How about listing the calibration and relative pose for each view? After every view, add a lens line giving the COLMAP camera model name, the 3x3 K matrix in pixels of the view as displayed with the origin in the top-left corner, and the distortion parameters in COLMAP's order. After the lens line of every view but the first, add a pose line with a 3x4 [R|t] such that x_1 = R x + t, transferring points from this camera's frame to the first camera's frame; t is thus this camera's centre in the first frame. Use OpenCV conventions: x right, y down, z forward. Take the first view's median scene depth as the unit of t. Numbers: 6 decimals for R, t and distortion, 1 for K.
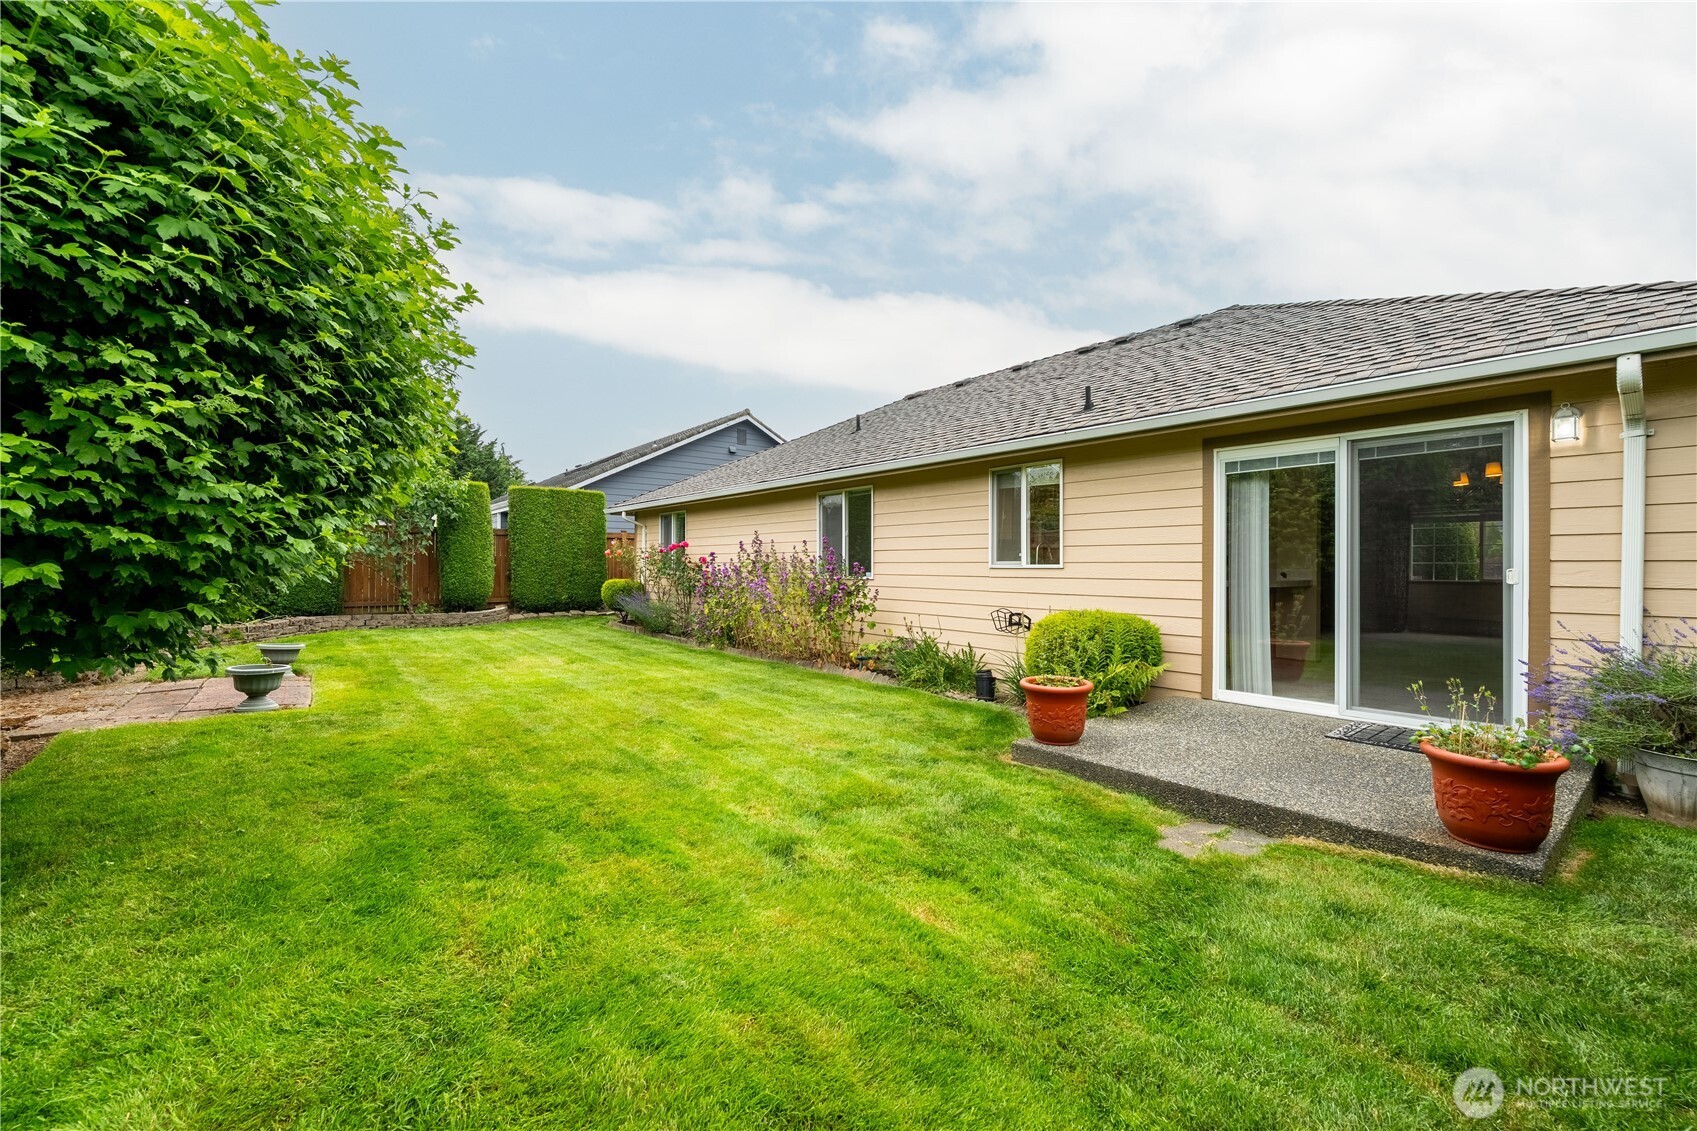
lens RADIAL K [[691.6, 0, 848.6], [0, 691.6, 565.4], [0, 0, 1]] dist [0.000709, -0.000739]
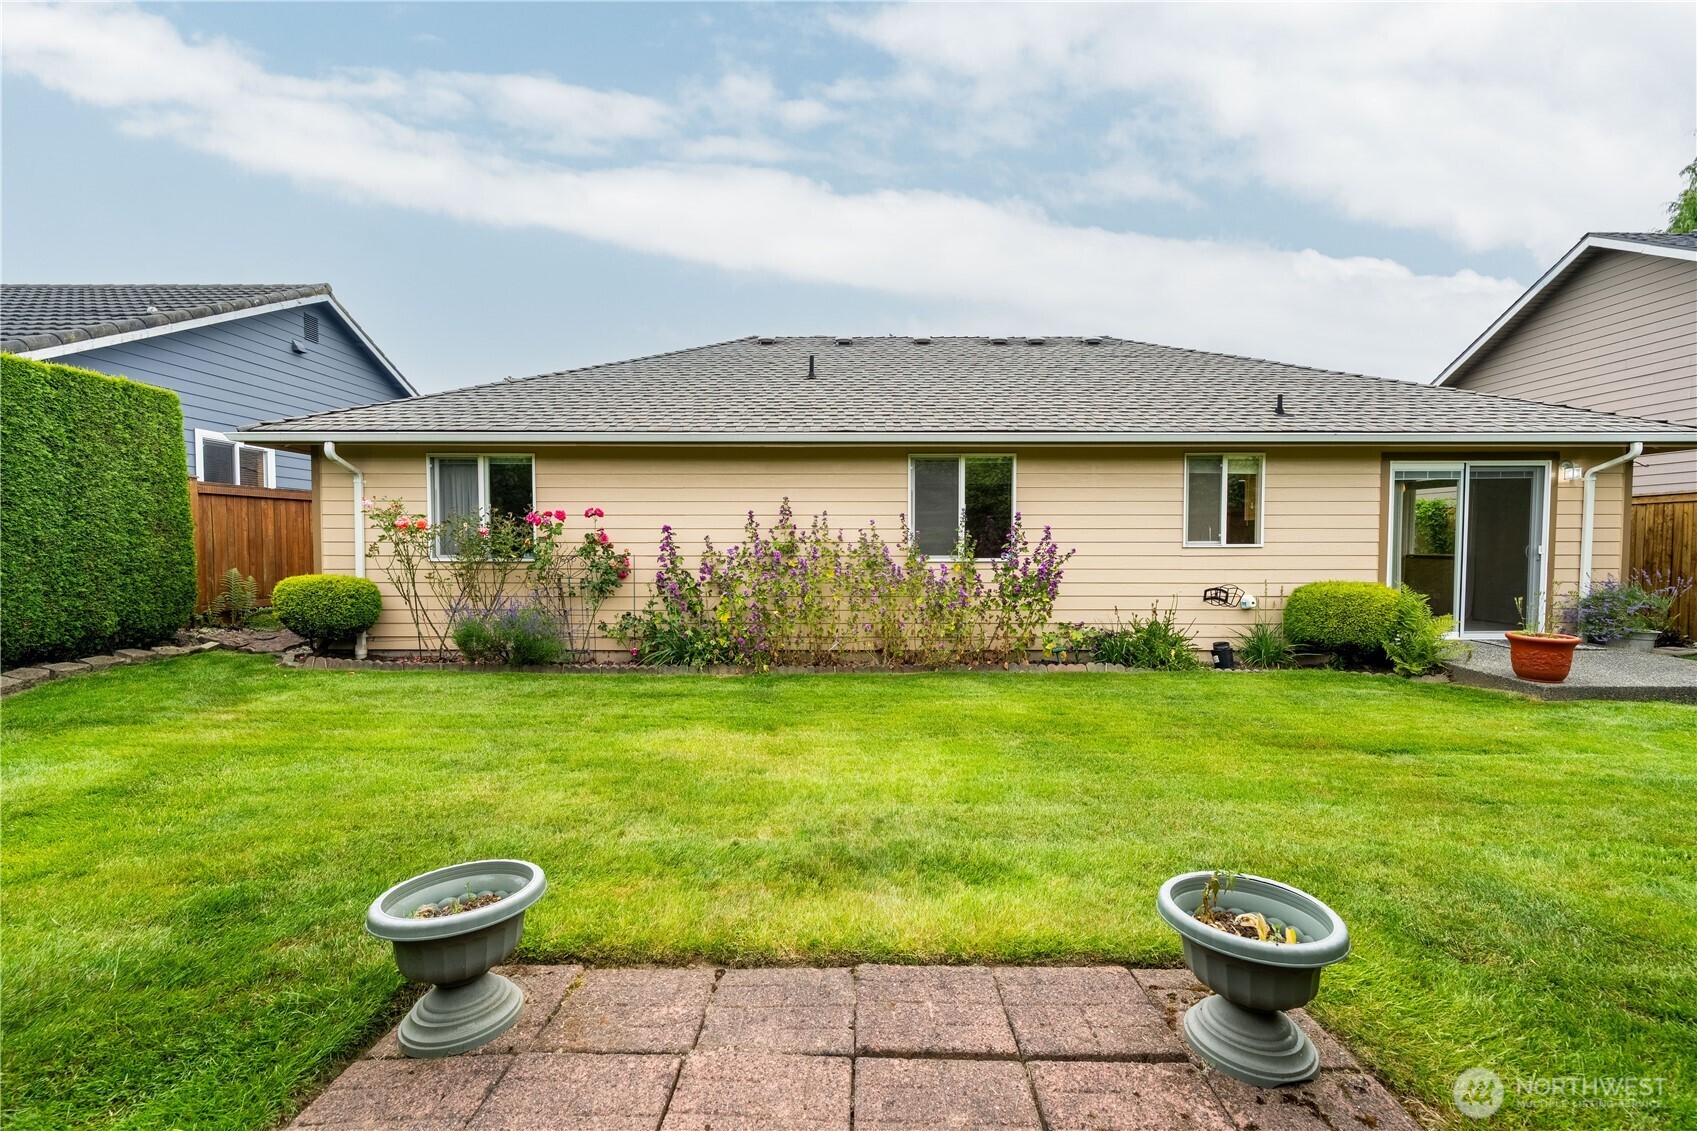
lens RADIAL K [[691.6, 0, 848.2], [0, 691.6, 563.0], [0, 0, 1]] dist [0.000709, -0.000739]
pose [[0.619906, -0.028334, 0.784164, -0.977491], [0.003302, 0.999433, 0.033502, -0.010136], [-0.784669, -0.018179, 0.619649, 0.775902]]
